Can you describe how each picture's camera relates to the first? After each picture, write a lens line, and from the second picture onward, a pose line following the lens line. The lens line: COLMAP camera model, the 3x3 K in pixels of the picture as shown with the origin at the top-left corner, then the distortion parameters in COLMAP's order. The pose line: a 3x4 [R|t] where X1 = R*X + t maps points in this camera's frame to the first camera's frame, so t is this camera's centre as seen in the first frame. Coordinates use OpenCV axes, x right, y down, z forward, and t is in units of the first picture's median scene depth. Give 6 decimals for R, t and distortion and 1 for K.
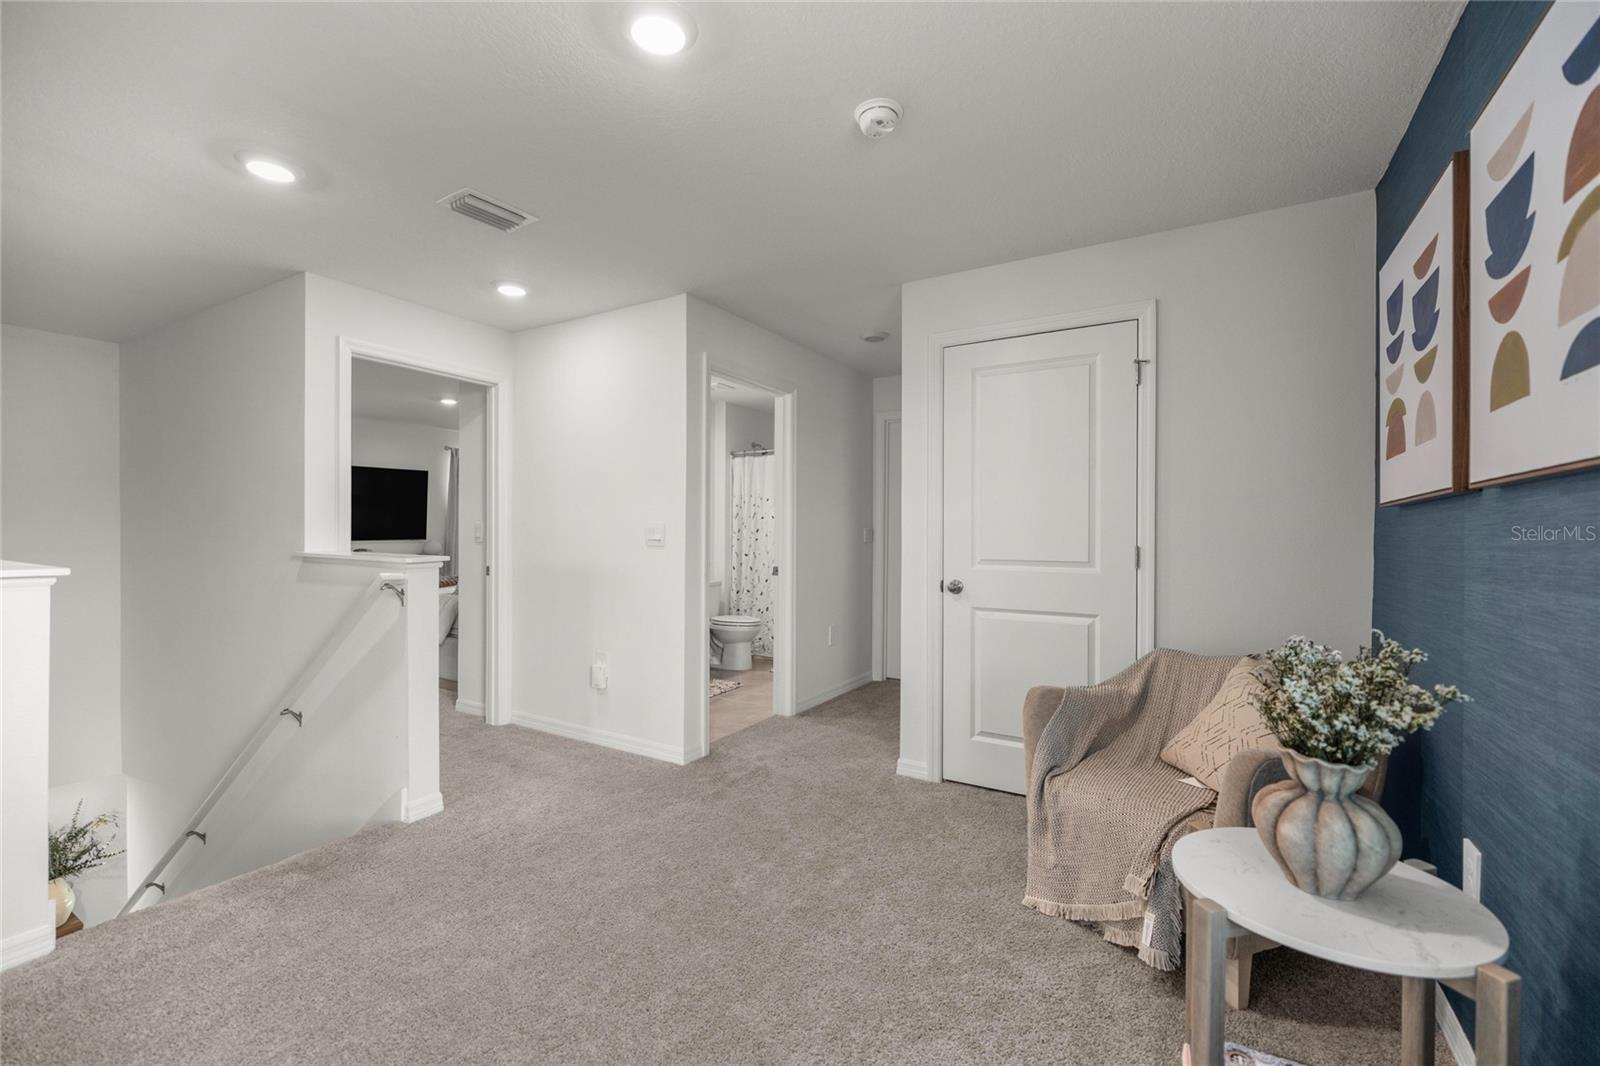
lens RADIAL K [[672.2, 0, 793.4], [0, 672.2, 536.0], [0, 0, 1]] dist [-0.000072, 0.000682]
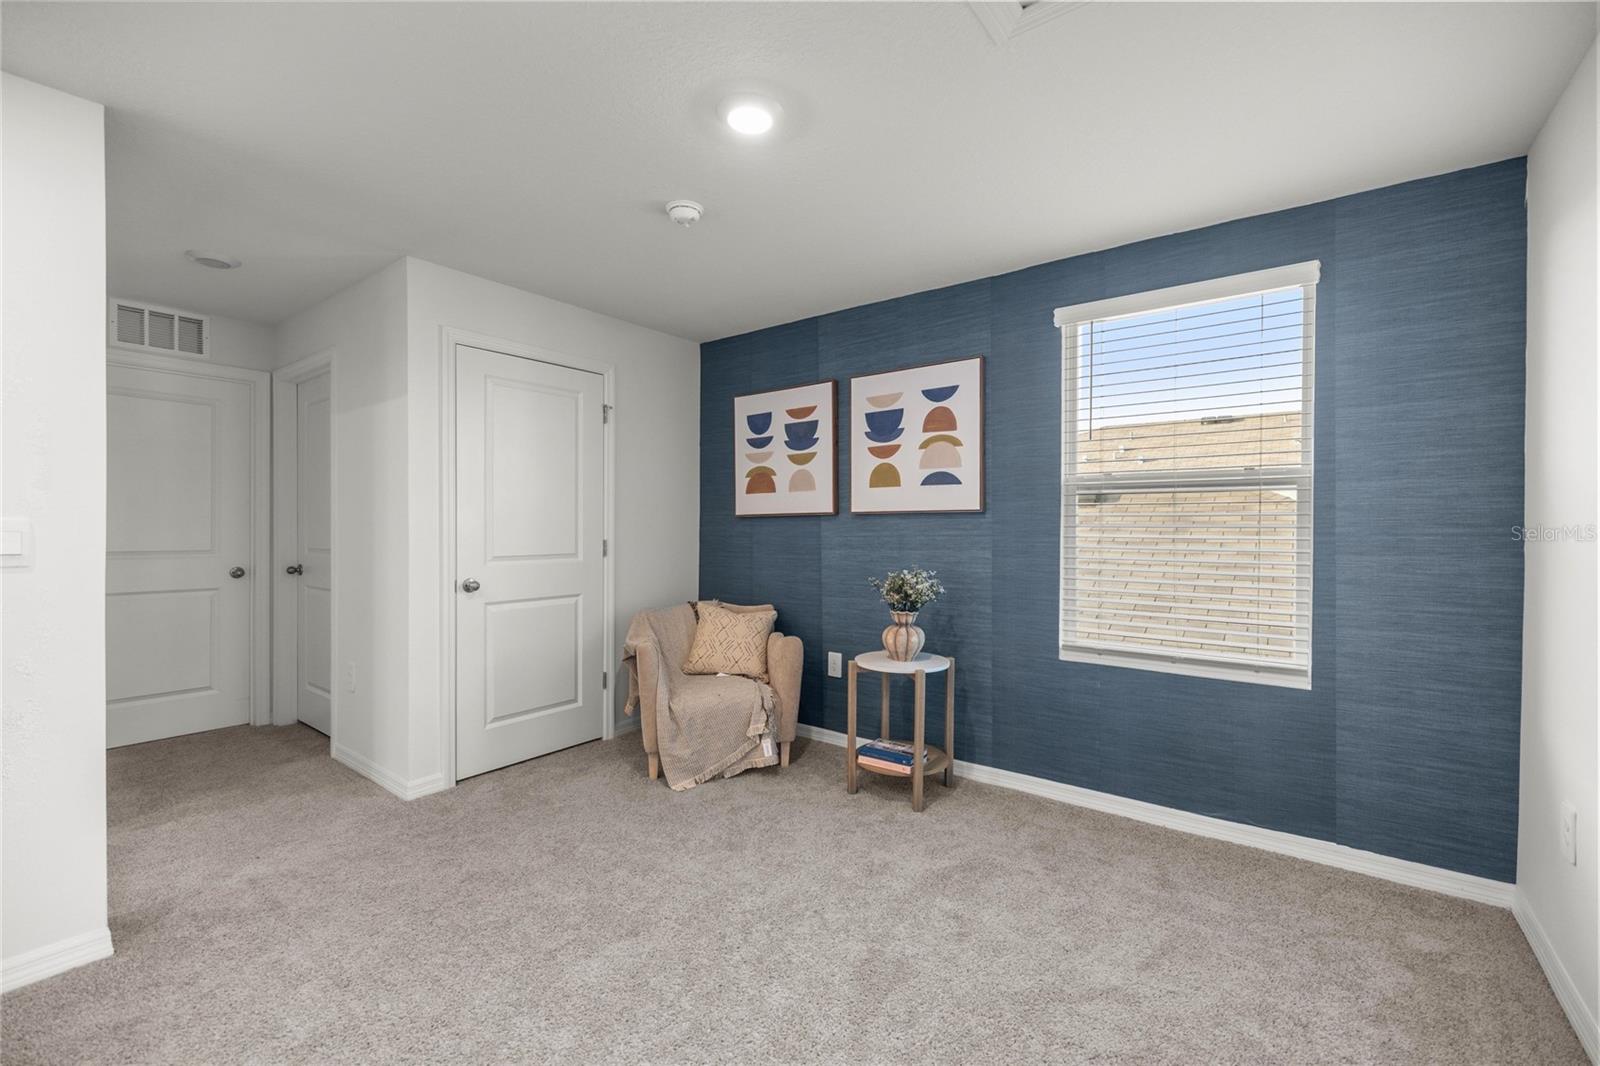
lens RADIAL K [[672.2, 0, 797.9], [0, 672.2, 529.5], [0, 0, 1]] dist [-0.000072, 0.000682]
pose [[0.102967, -0.008569, 0.994648, -0.795159], [0.004667, 0.999956, 0.008132, -0.015398], [-0.994674, 0.003804, 0.103002, 0.450795]]
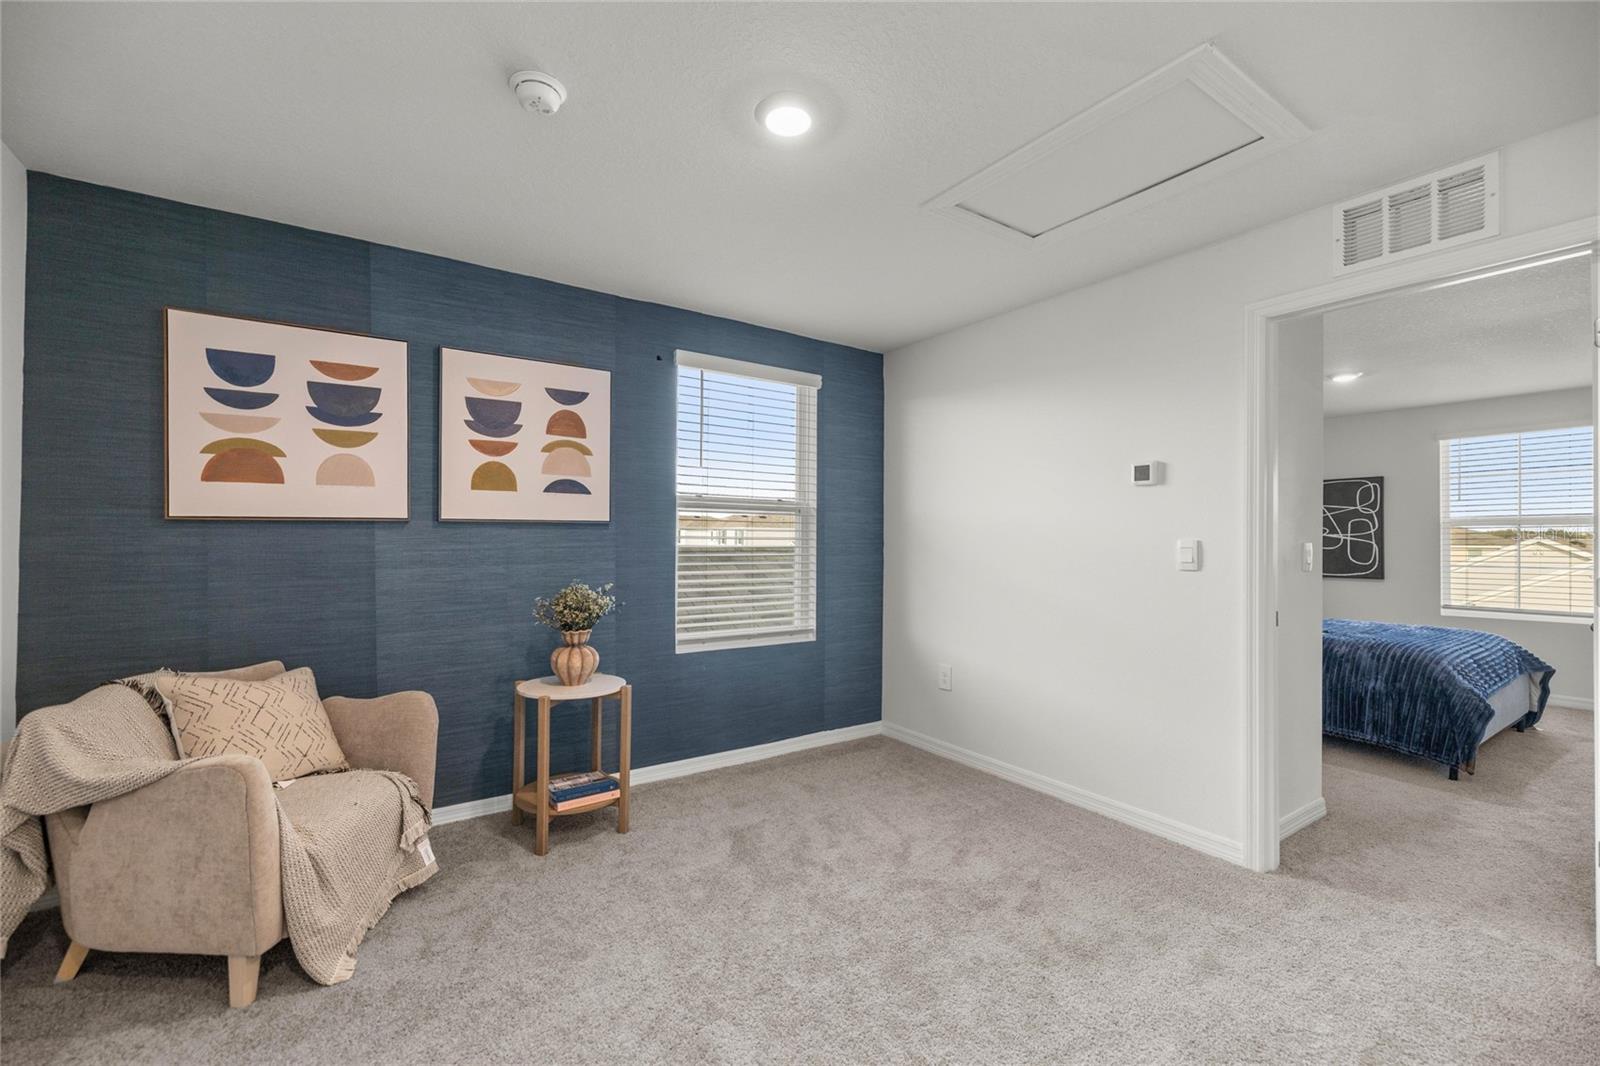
lens RADIAL K [[672.2, 0, 796.9], [0, 672.2, 534.7], [0, 0, 1]] dist [-0.000072, 0.000682]
pose [[-0.911697, -0.003380, 0.410850, -0.400516], [-0.004491, 0.999988, -0.001739, -0.014701], [-0.410839, -0.003431, -0.911701, 1.170619]]
